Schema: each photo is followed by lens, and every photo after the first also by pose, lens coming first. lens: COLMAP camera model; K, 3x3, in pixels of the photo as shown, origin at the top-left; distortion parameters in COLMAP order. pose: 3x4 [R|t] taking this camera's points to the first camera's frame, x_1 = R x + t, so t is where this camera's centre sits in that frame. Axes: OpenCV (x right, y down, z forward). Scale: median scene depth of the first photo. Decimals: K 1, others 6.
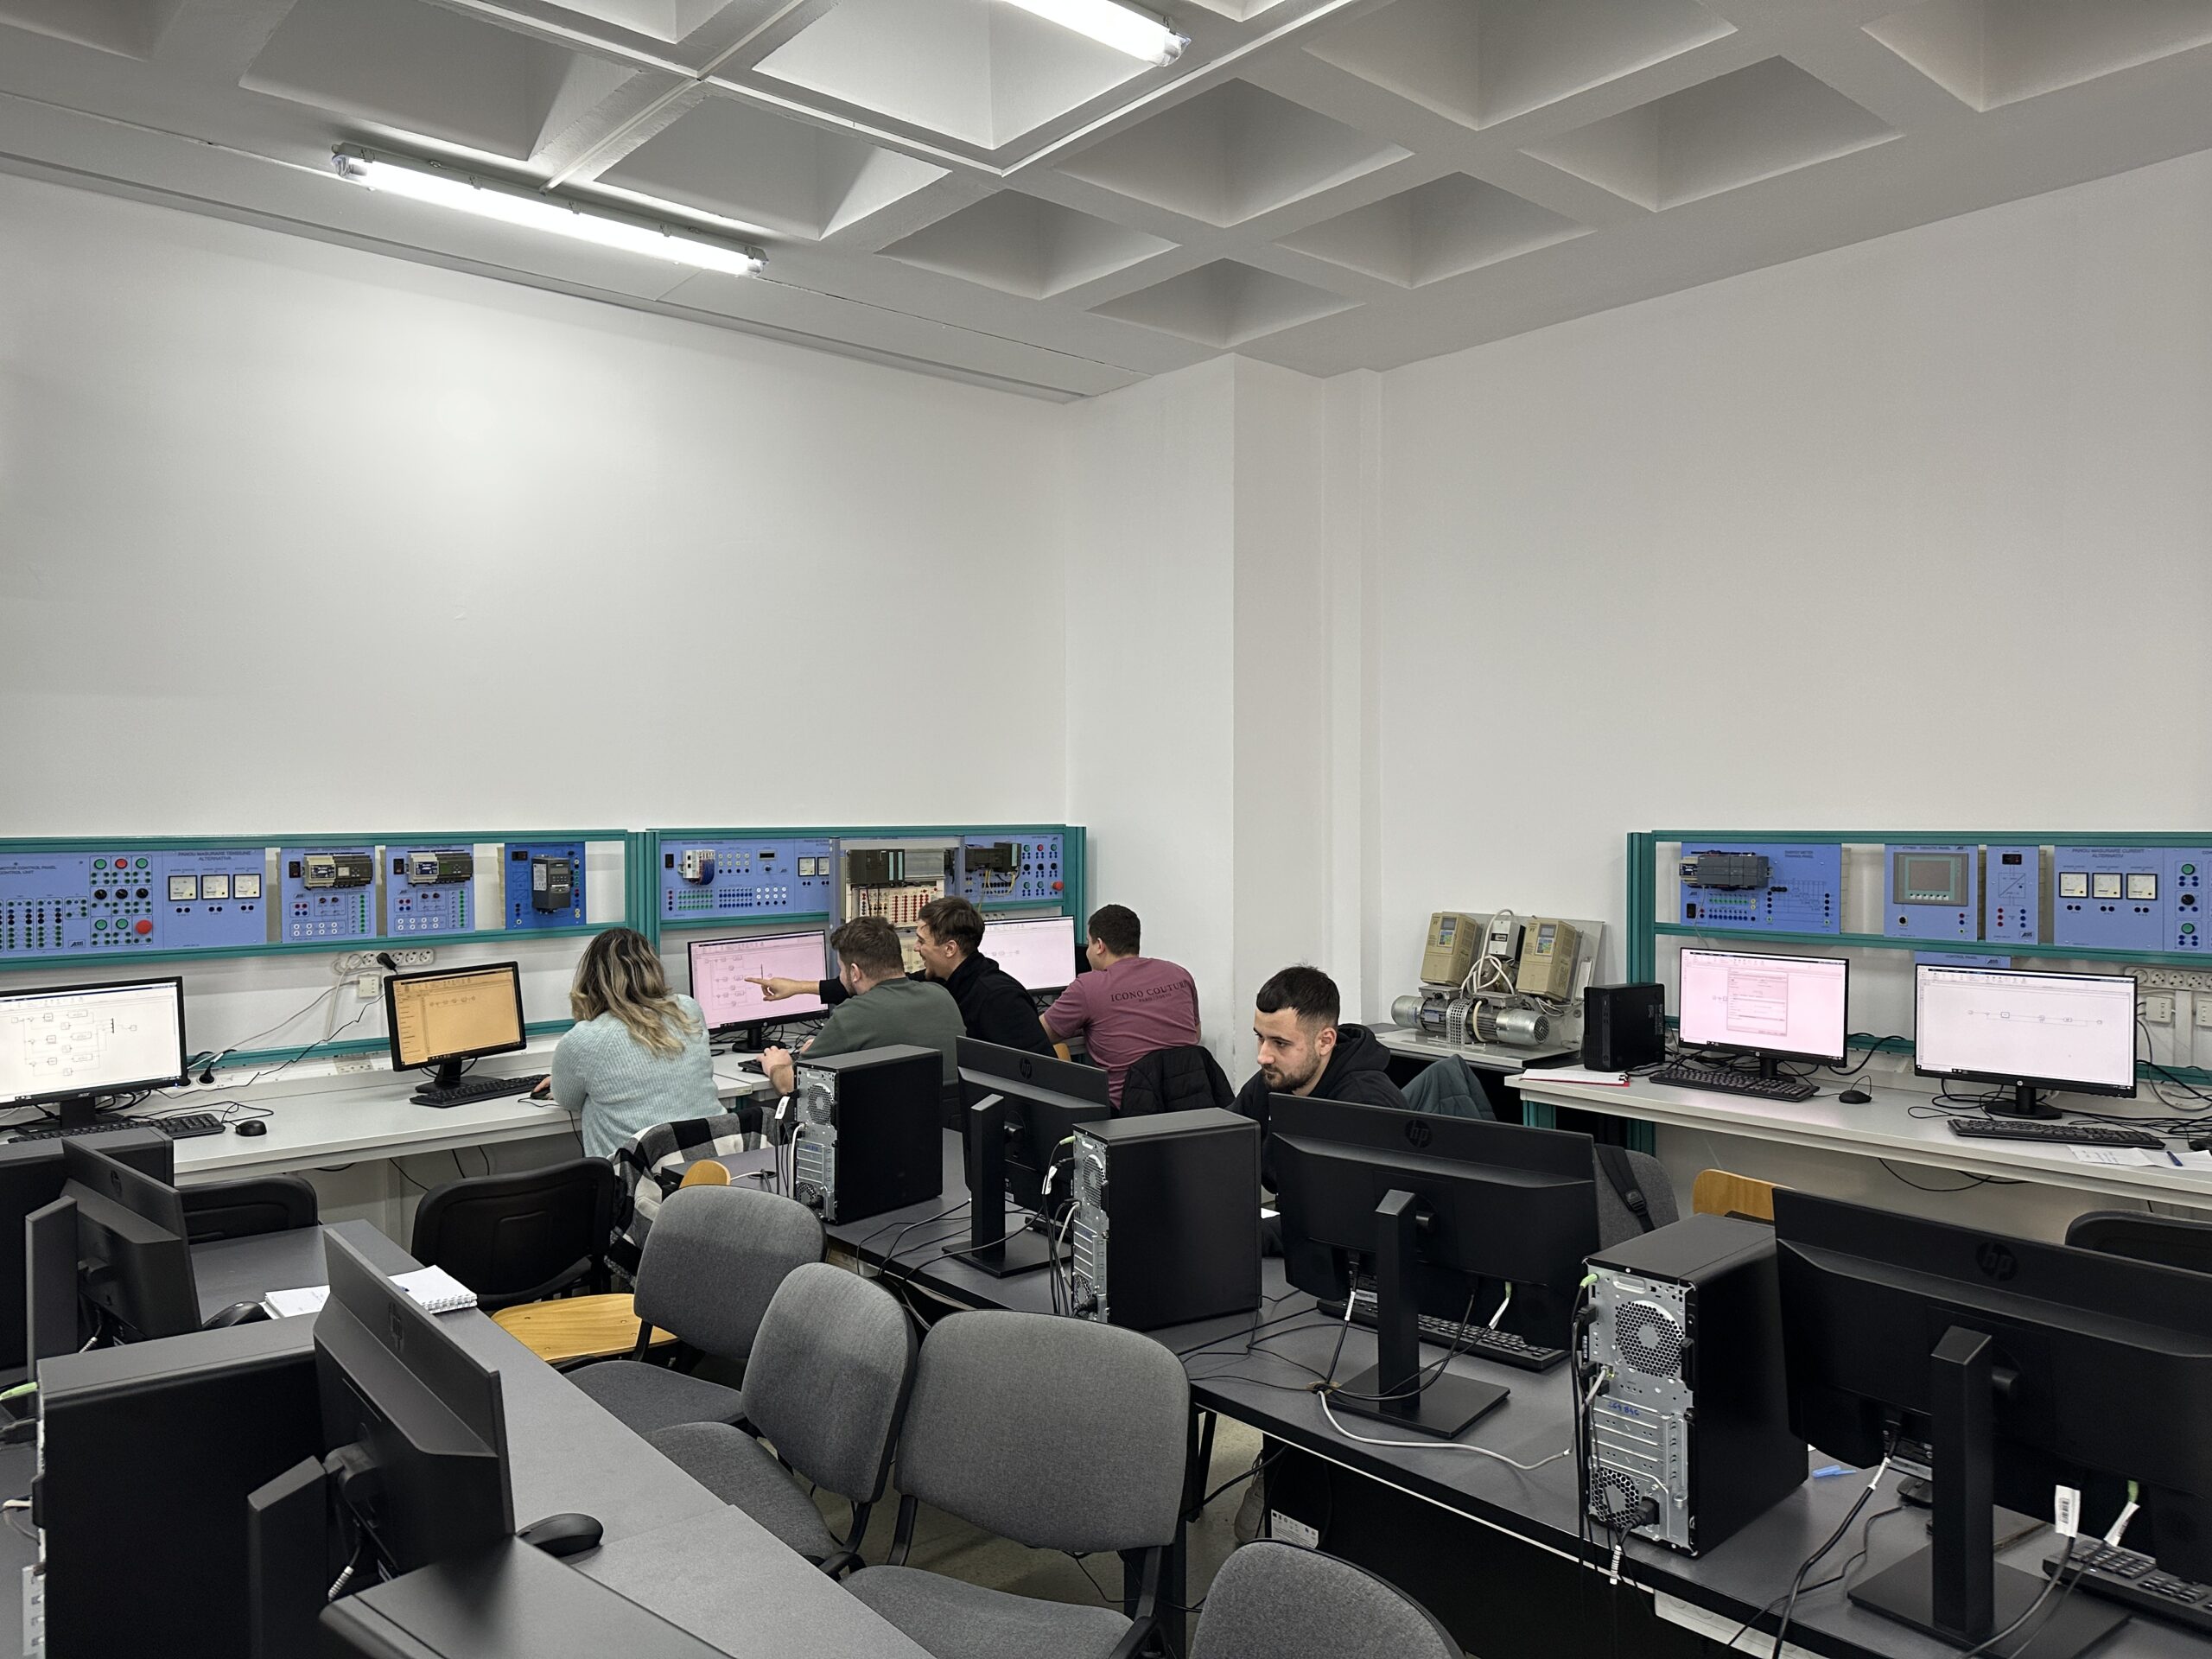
lens RADIAL K [[1559.5, 0, 1096.3], [0, 1559.5, 830.0], [0, 0, 1]] dist [0.121378, -0.134669]
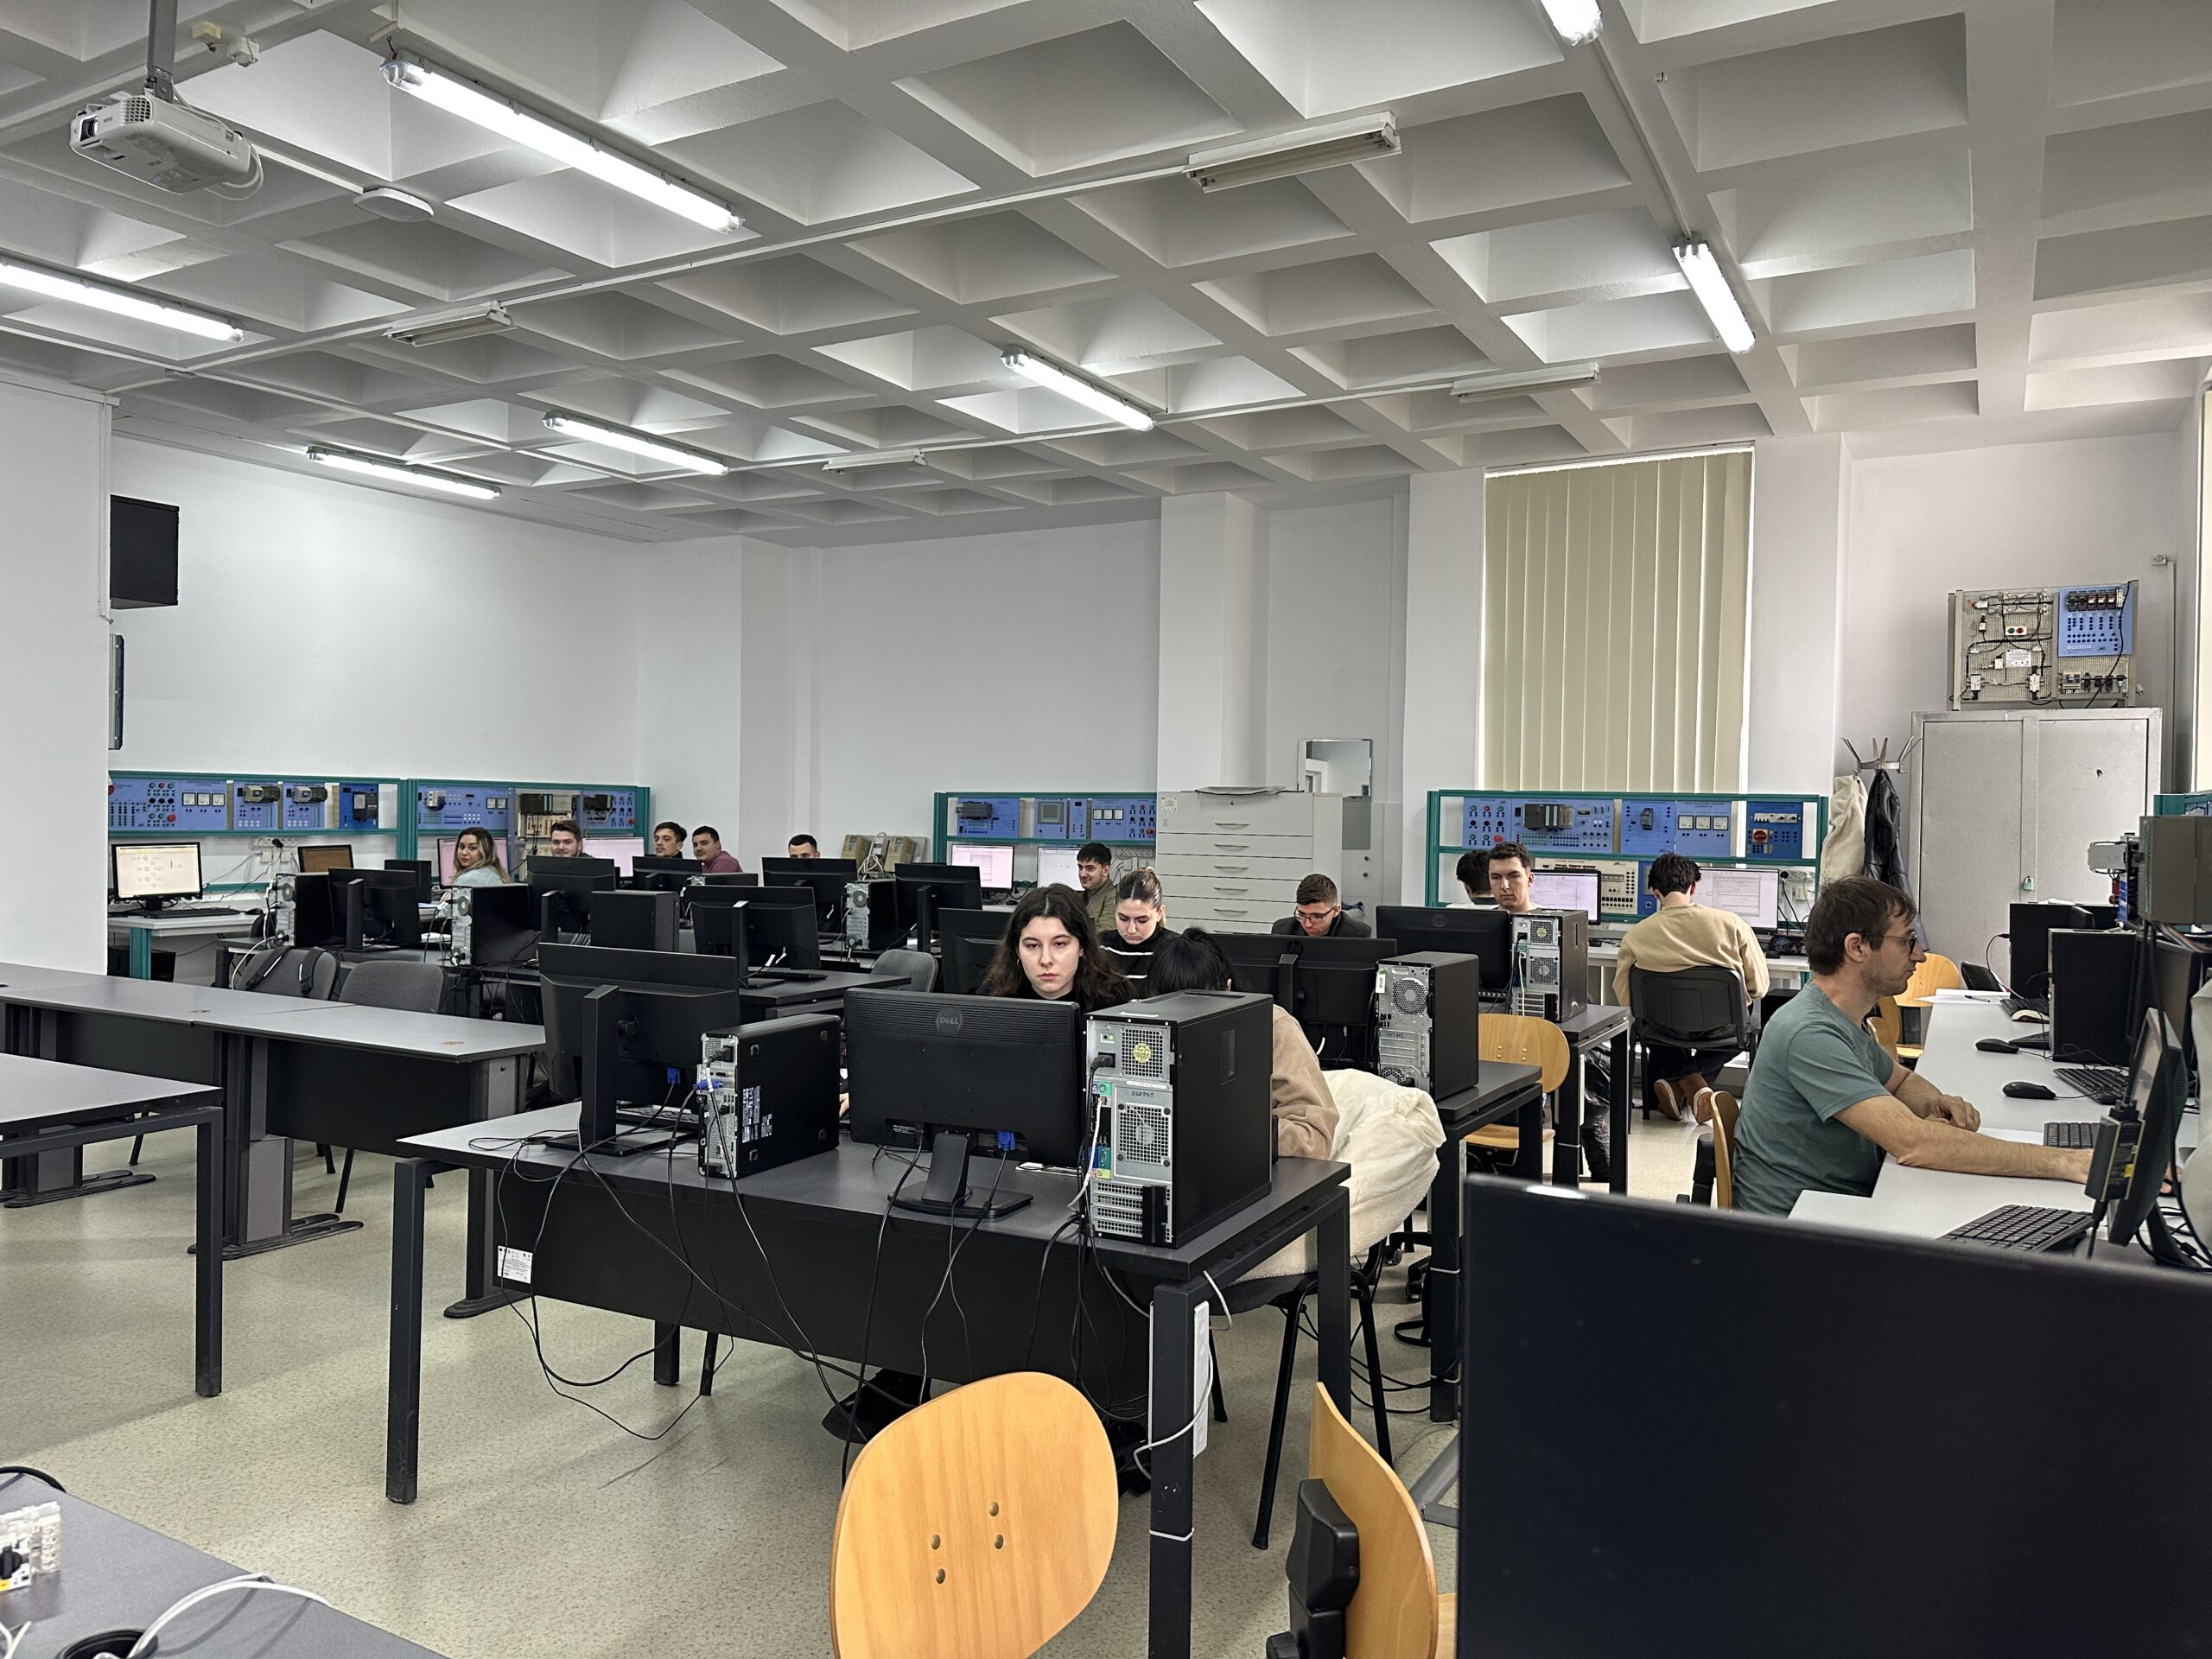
lens RADIAL K [[1559.5, 0, 1096.3], [0, 1559.5, 830.0], [0, 0, 1]] dist [0.121378, -0.134669]
pose [[0.946184, 0.014465, 0.323306, -0.134867], [-0.015040, 0.999887, -0.000719, 0.052192], [-0.323280, -0.004182, 0.946294, -1.077655]]
